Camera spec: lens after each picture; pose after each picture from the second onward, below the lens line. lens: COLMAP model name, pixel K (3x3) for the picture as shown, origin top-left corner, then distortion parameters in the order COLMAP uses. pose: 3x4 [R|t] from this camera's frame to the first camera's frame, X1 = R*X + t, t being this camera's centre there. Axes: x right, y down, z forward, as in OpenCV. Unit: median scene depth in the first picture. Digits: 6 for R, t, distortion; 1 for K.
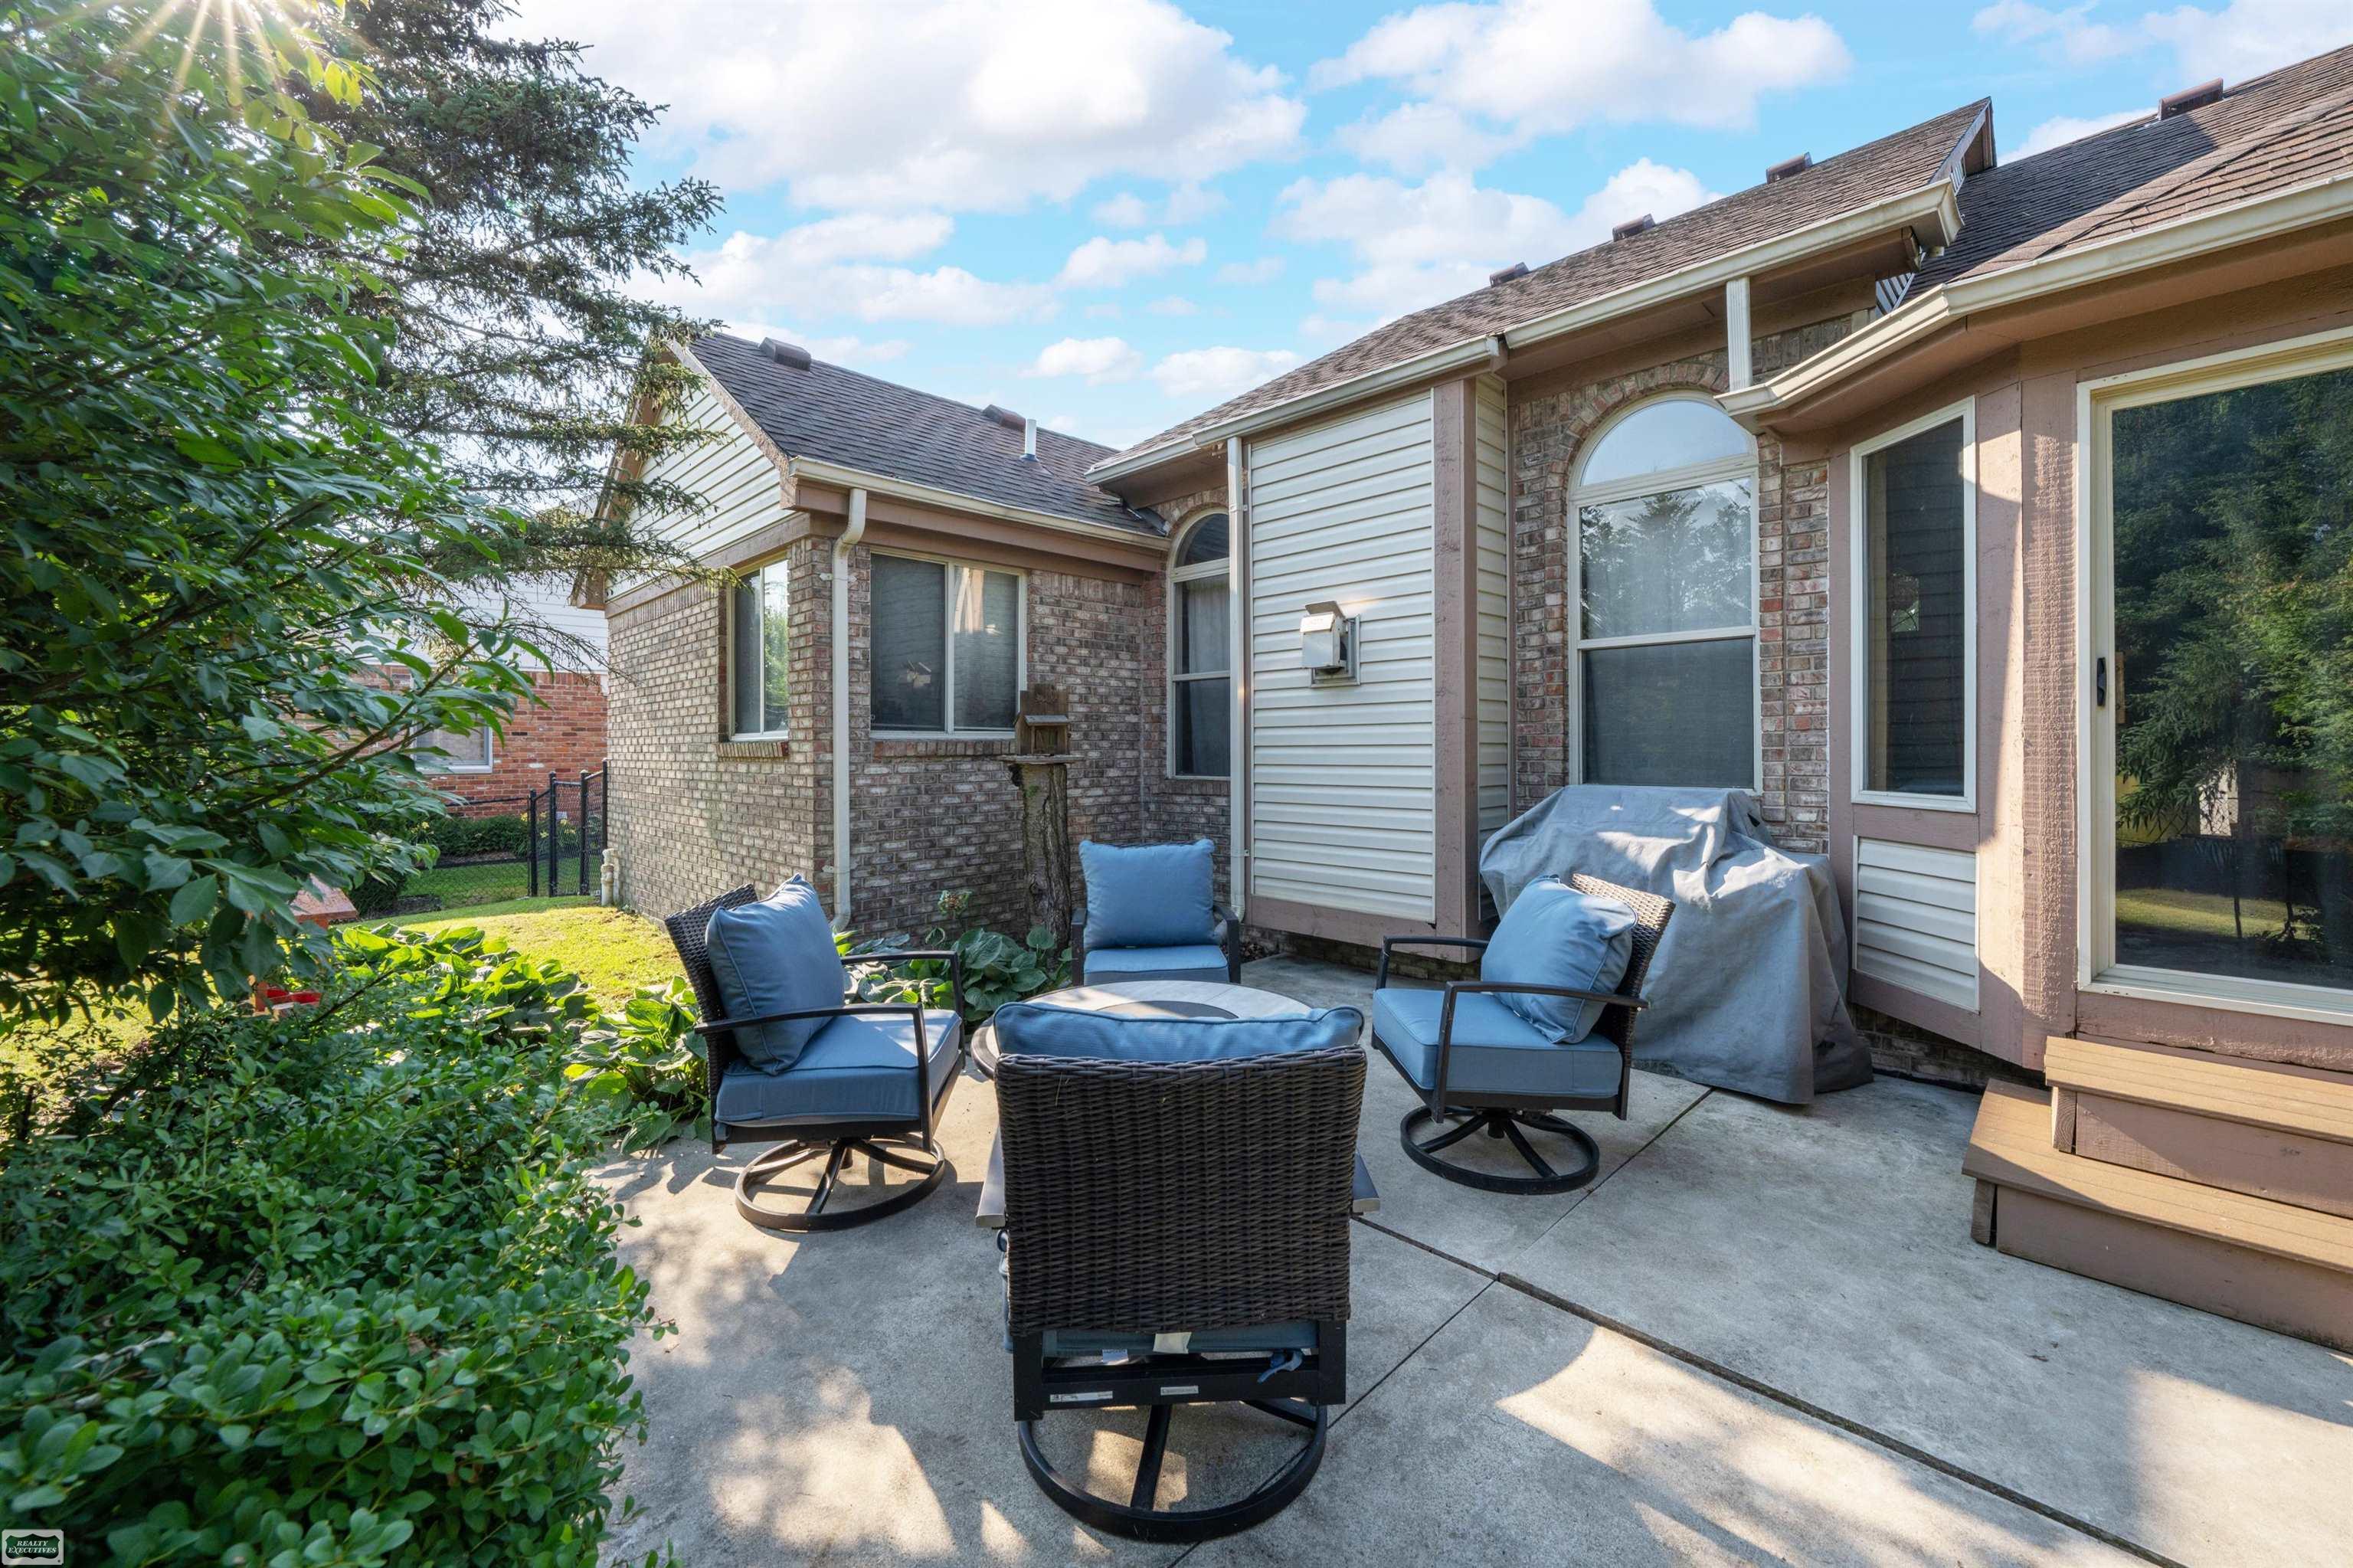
lens RADIAL K [[907.8, 0, 1179.7], [0, 907.8, 752.0], [0, 0, 1]] dist [-0.024502, 0.005742]
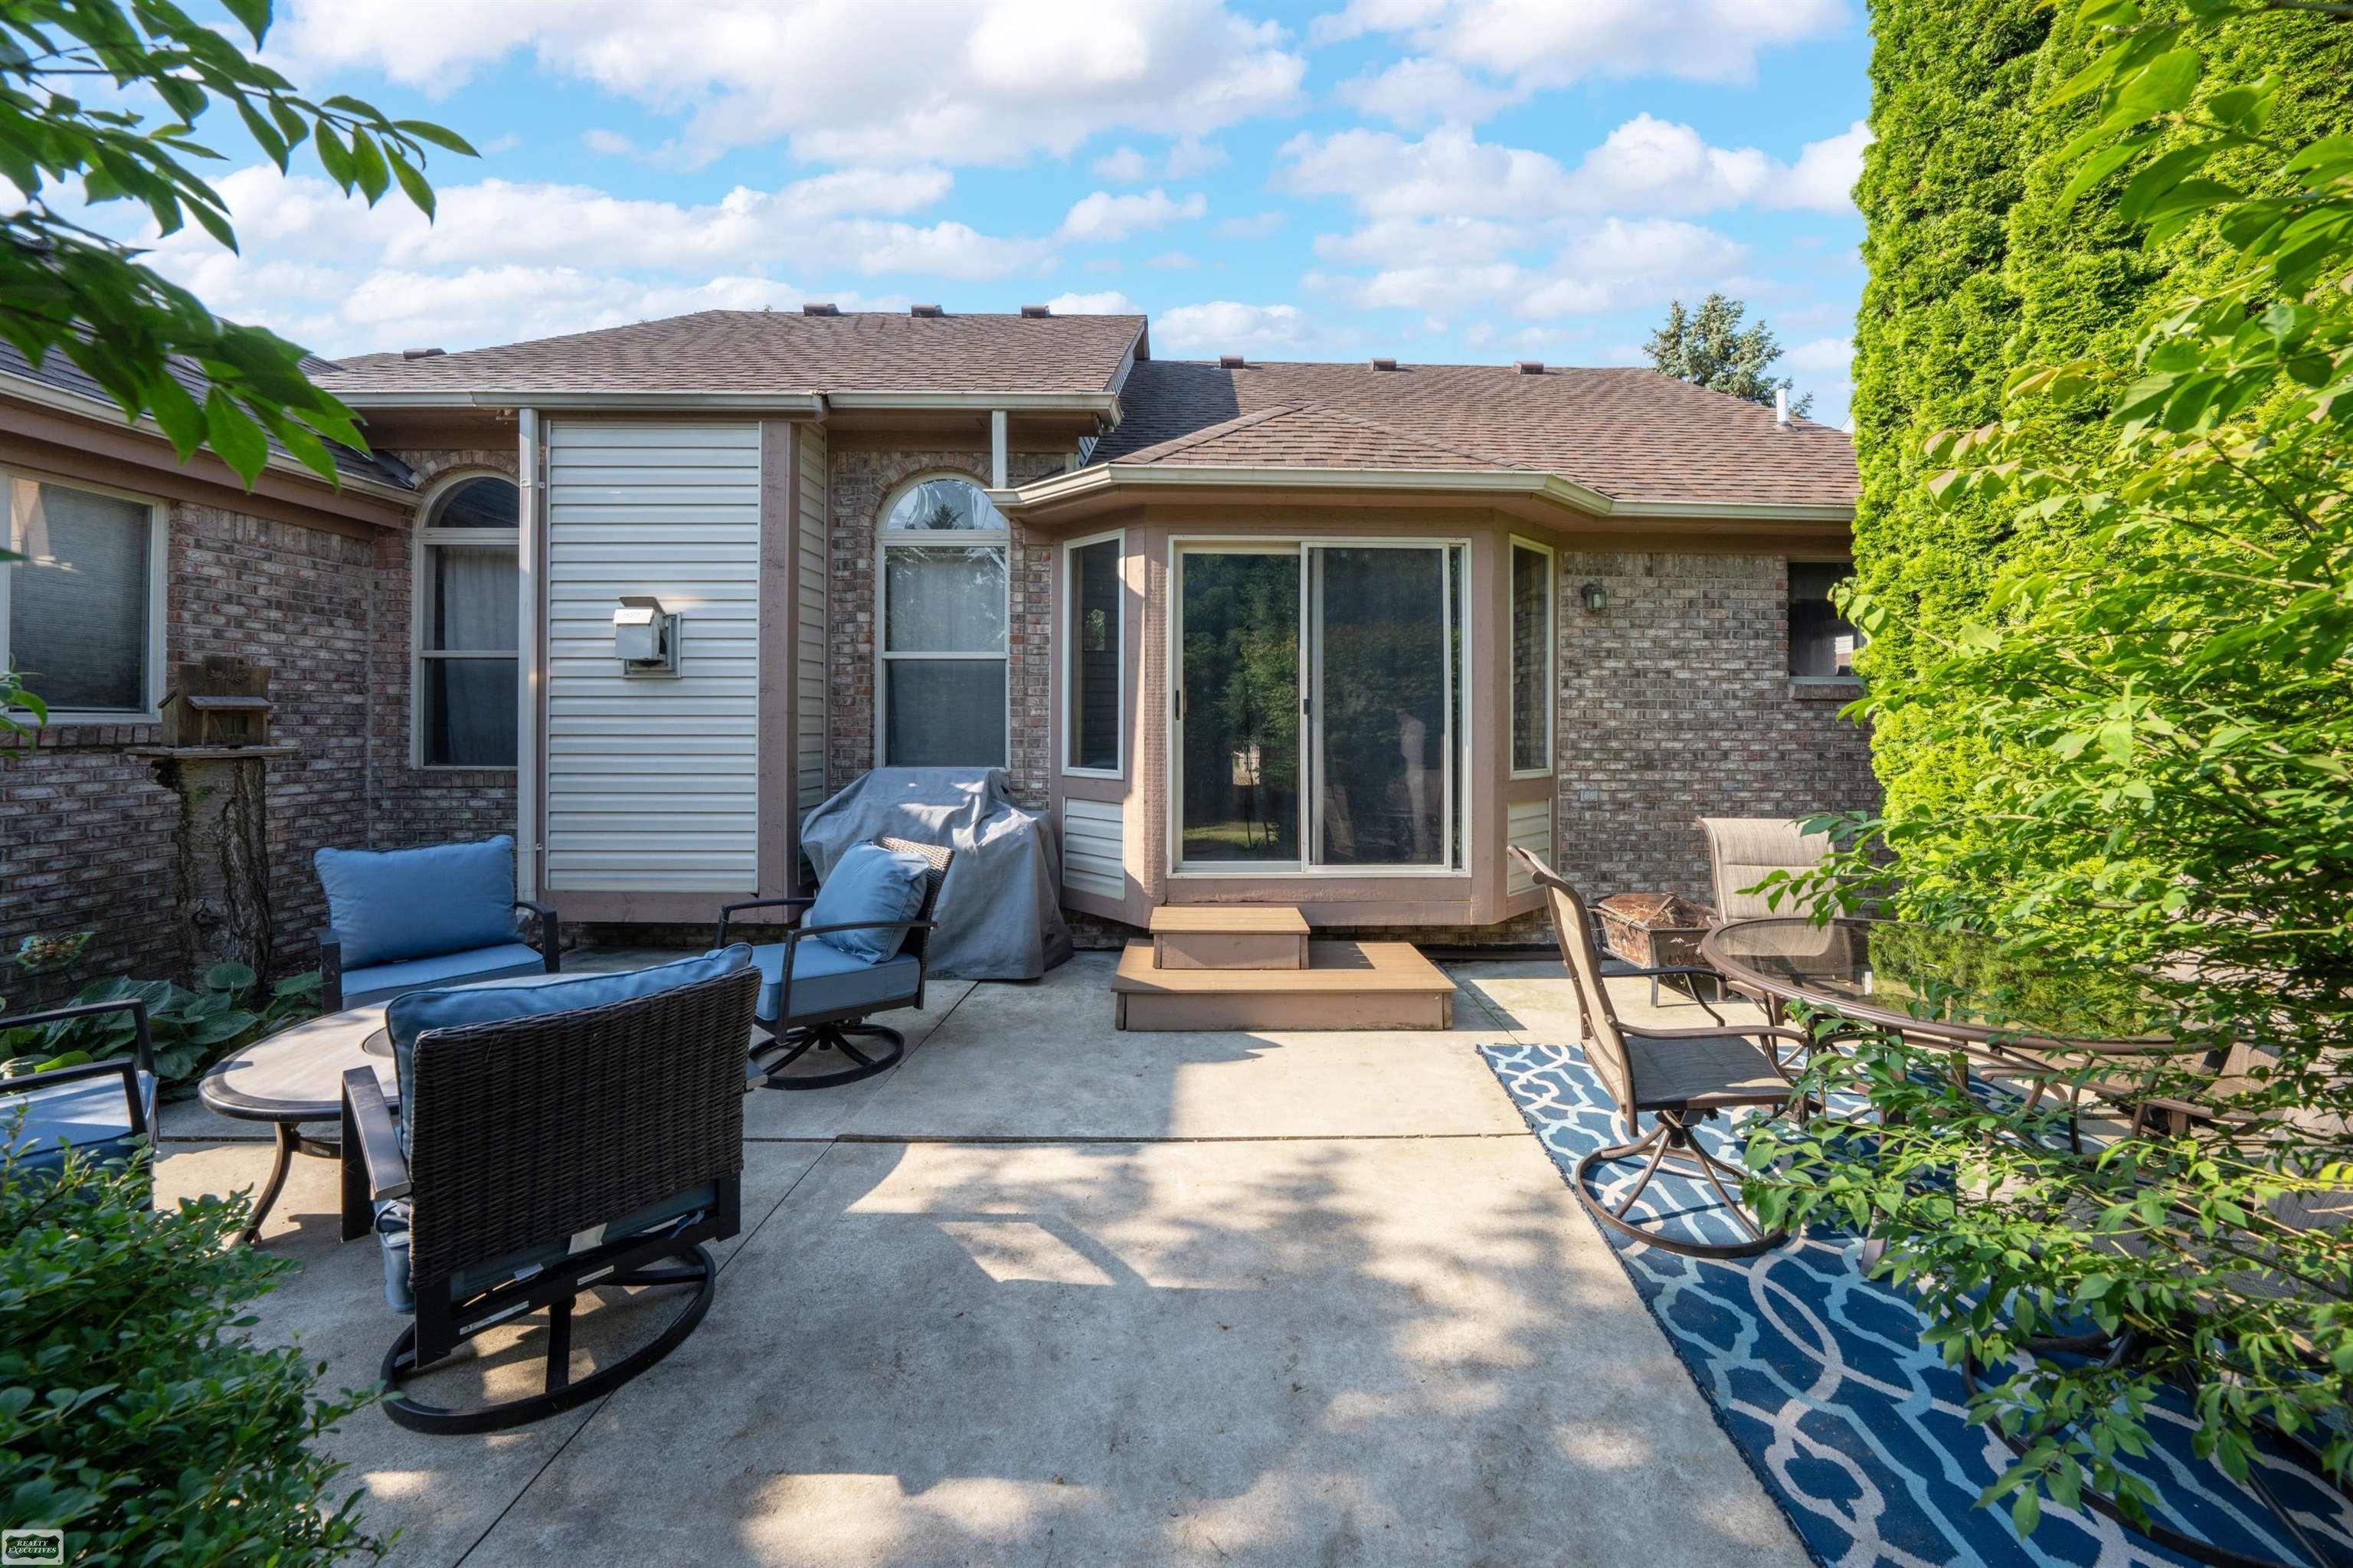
lens RADIAL K [[864.3, 0, 1221.9], [0, 864.3, 722.3], [0, 0, 1]] dist [-0.009892, 0.000202]
pose [[0.689913, 0.009478, 0.723830, -0.102287], [-0.004614, 0.999952, -0.008695, -0.017992], [-0.723877, 0.002659, 0.689924, -0.170184]]
